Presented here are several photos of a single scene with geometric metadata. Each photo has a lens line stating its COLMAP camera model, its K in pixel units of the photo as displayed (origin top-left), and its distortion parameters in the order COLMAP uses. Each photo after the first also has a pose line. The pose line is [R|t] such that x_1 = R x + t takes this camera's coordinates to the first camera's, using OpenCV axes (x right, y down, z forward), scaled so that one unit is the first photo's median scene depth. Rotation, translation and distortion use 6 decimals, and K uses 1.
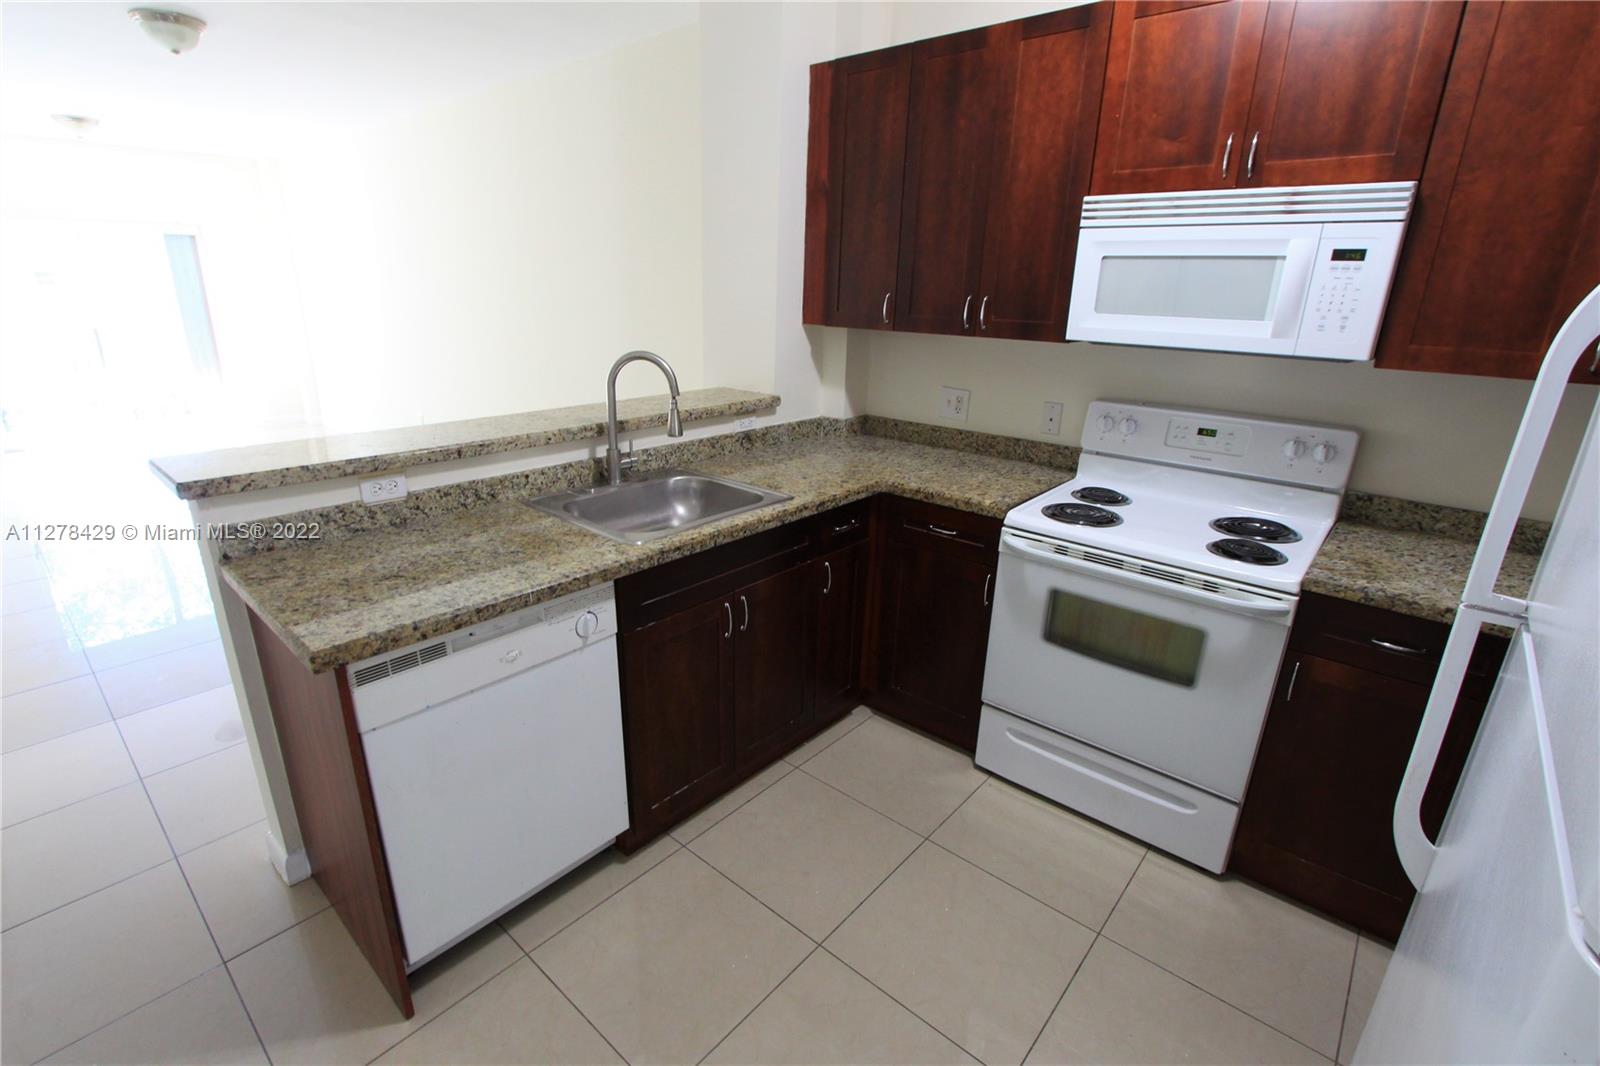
lens RADIAL K [[740.3, 0, 793.4], [0, 740.3, 533.8], [0, 0, 1]] dist [-0.015425, 0.000383]
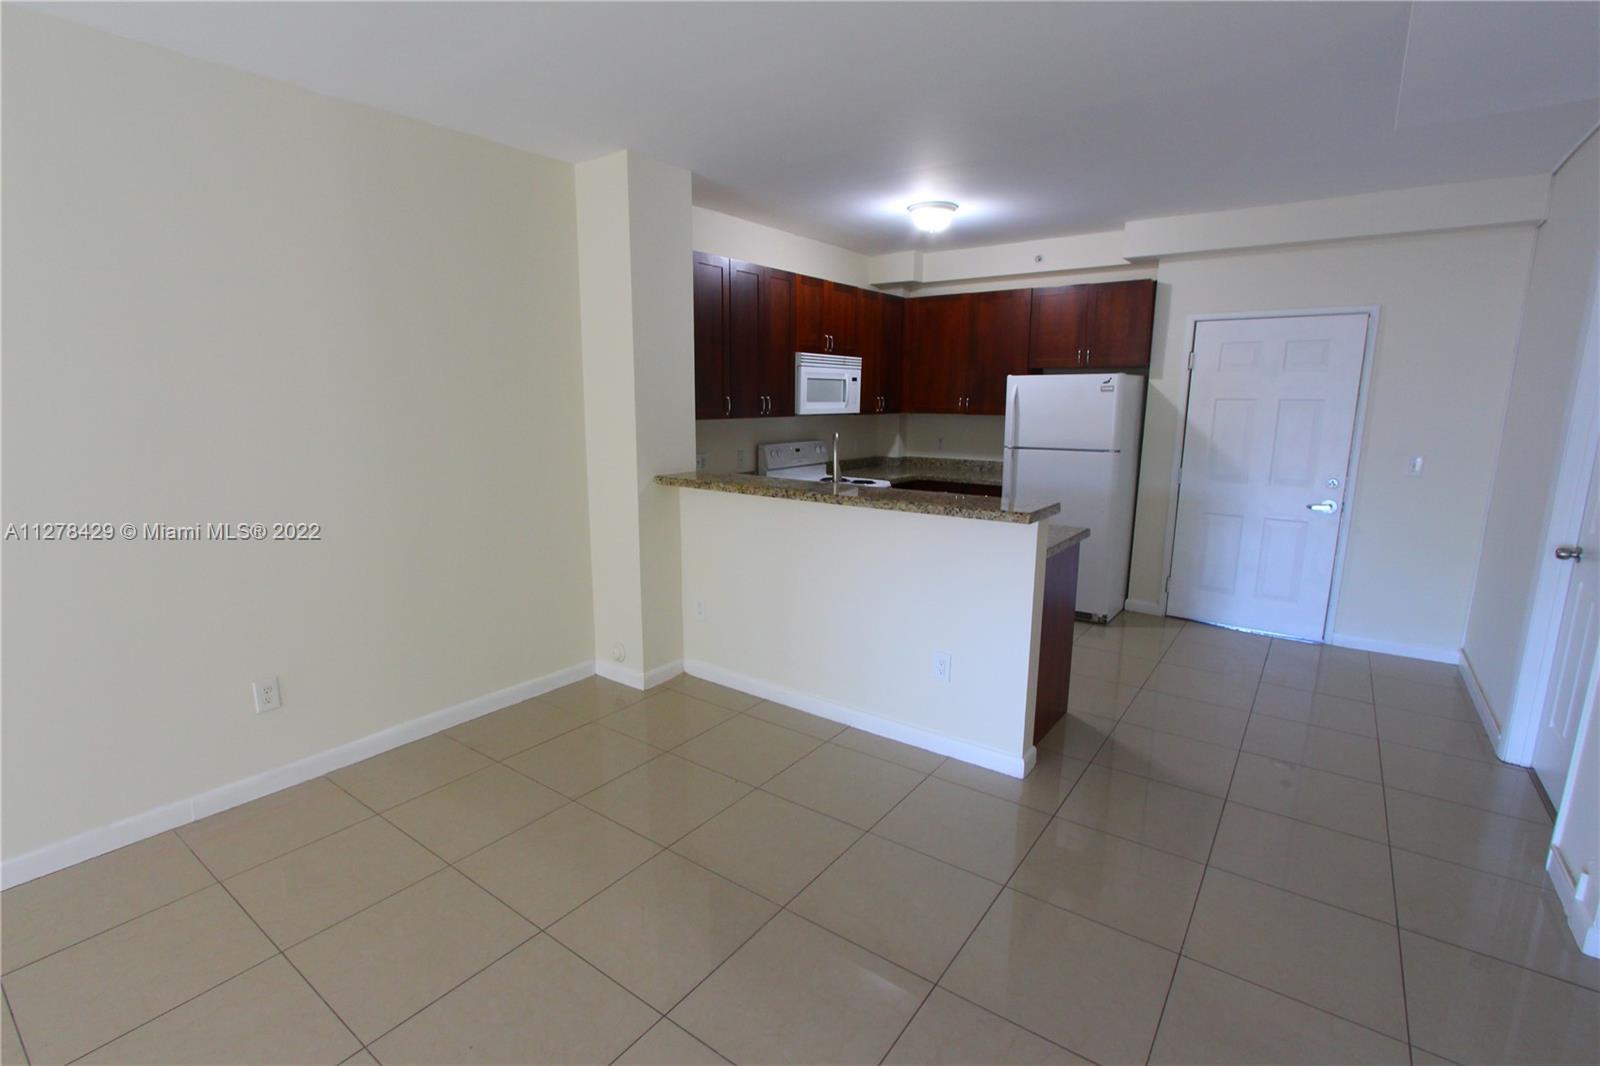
lens RADIAL K [[740.3, 0, 794.0], [0, 740.3, 537.8], [0, 0, 1]] dist [-0.015425, 0.000383]
pose [[-0.077449, -0.211867, 0.974225, -1.911421], [0.312829, 0.922648, 0.225519, -0.443950], [-0.946647, 0.322232, -0.005180, 1.194414]]
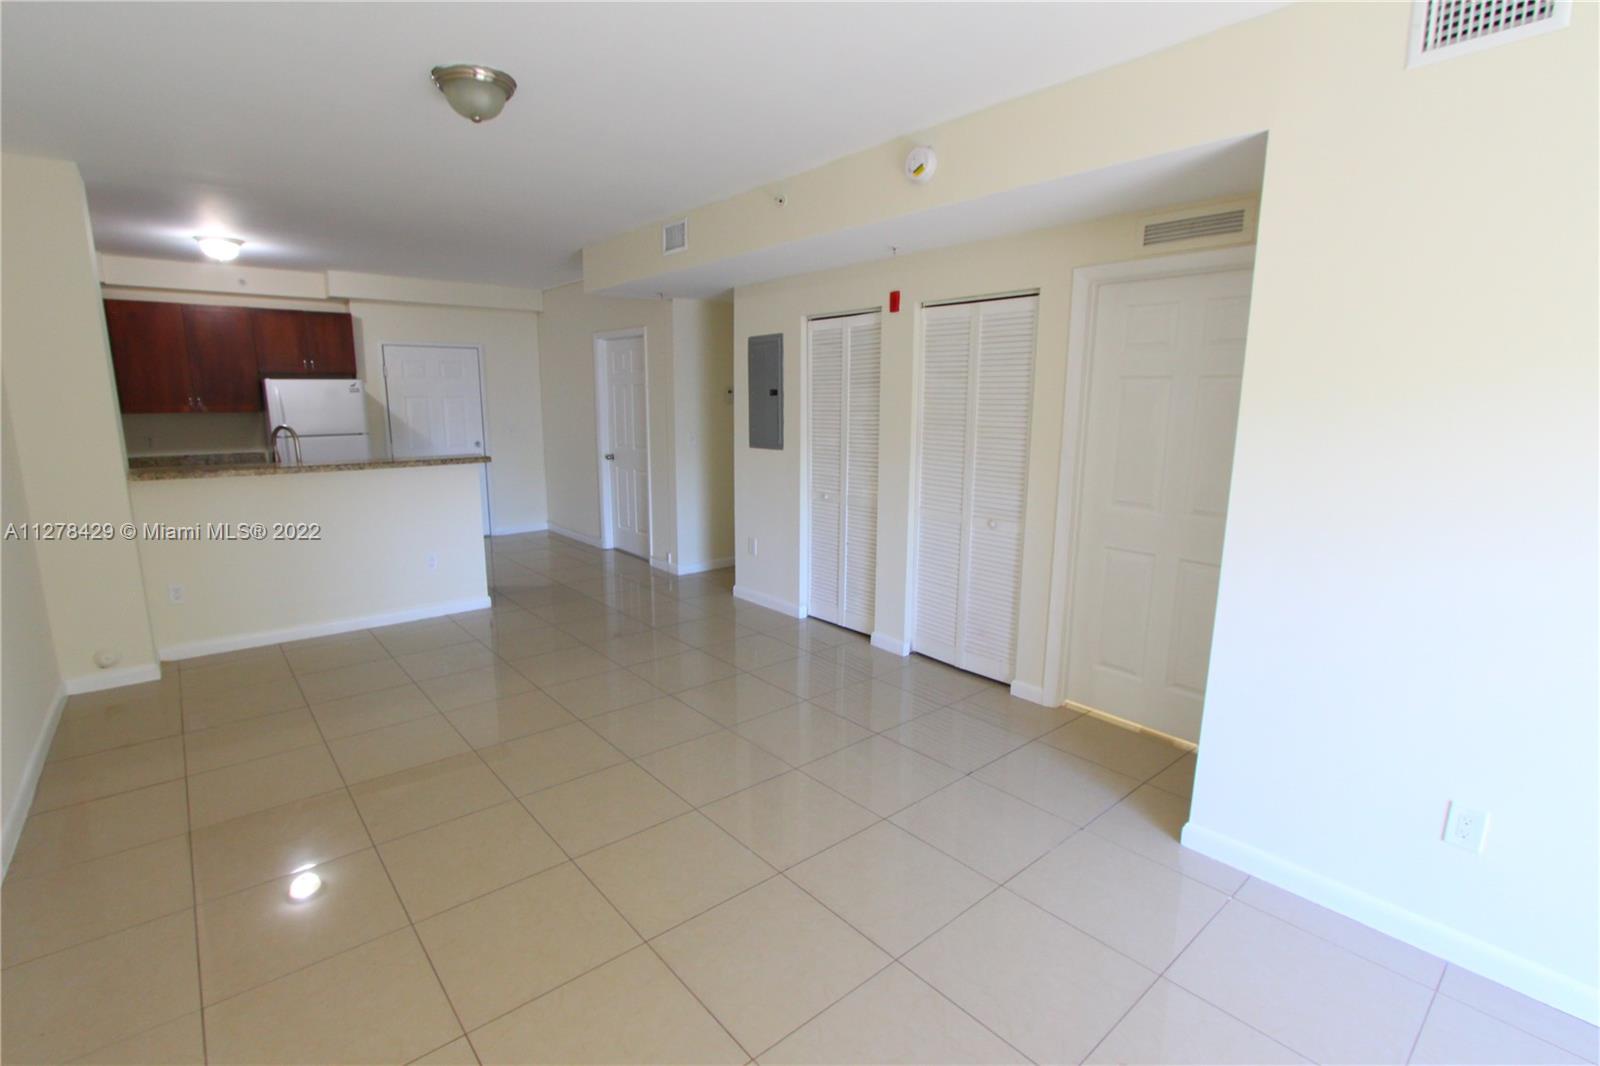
lens RADIAL K [[740.3, 0, 771.3], [0, 740.3, 545.9], [0, 0, 1]] dist [-0.015425, 0.000383]
pose [[-0.986077, -0.057720, 0.155952, -2.018002], [0.028241, 0.866077, 0.499112, -1.004187], [-0.163875, 0.496567, -0.852389, 2.860663]]
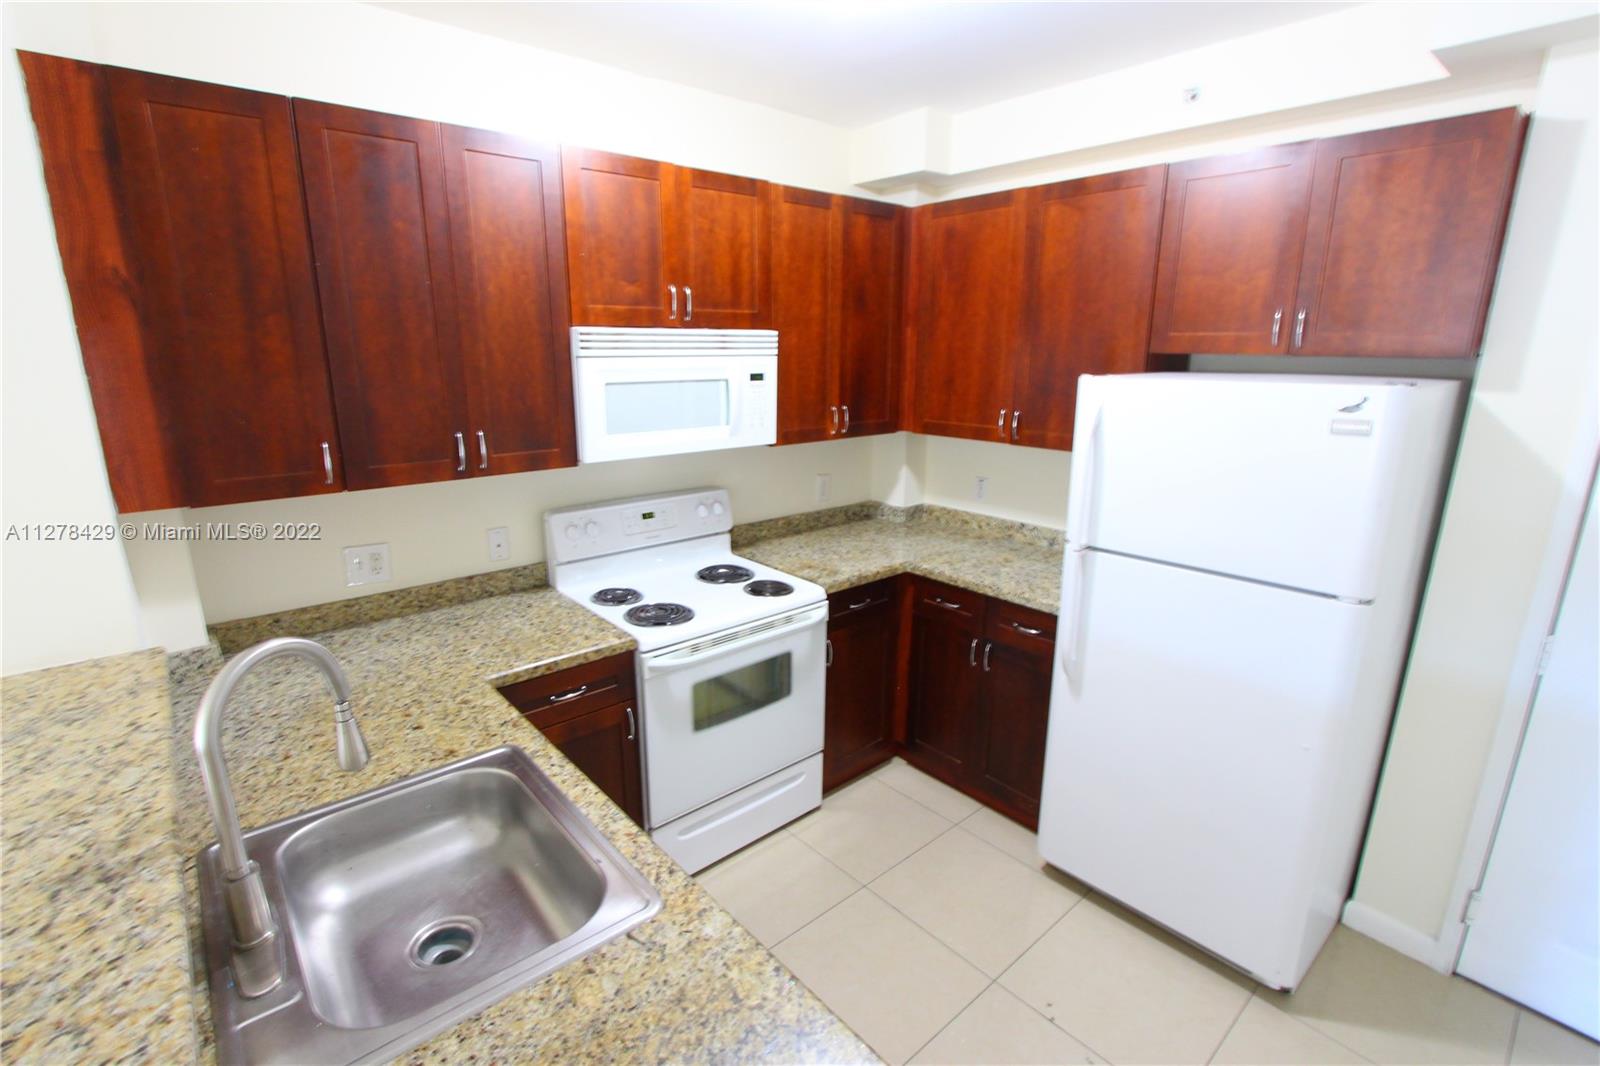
lens RADIAL K [[740.3, 0, 787.9], [0, 740.3, 537.1], [0, 0, 1]] dist [-0.015425, 0.000383]
pose [[0.149222, -0.270442, 0.951101, -0.596640], [0.315764, 0.924541, 0.213348, -0.310861], [-0.937030, 0.268487, 0.223358, 0.567600]]
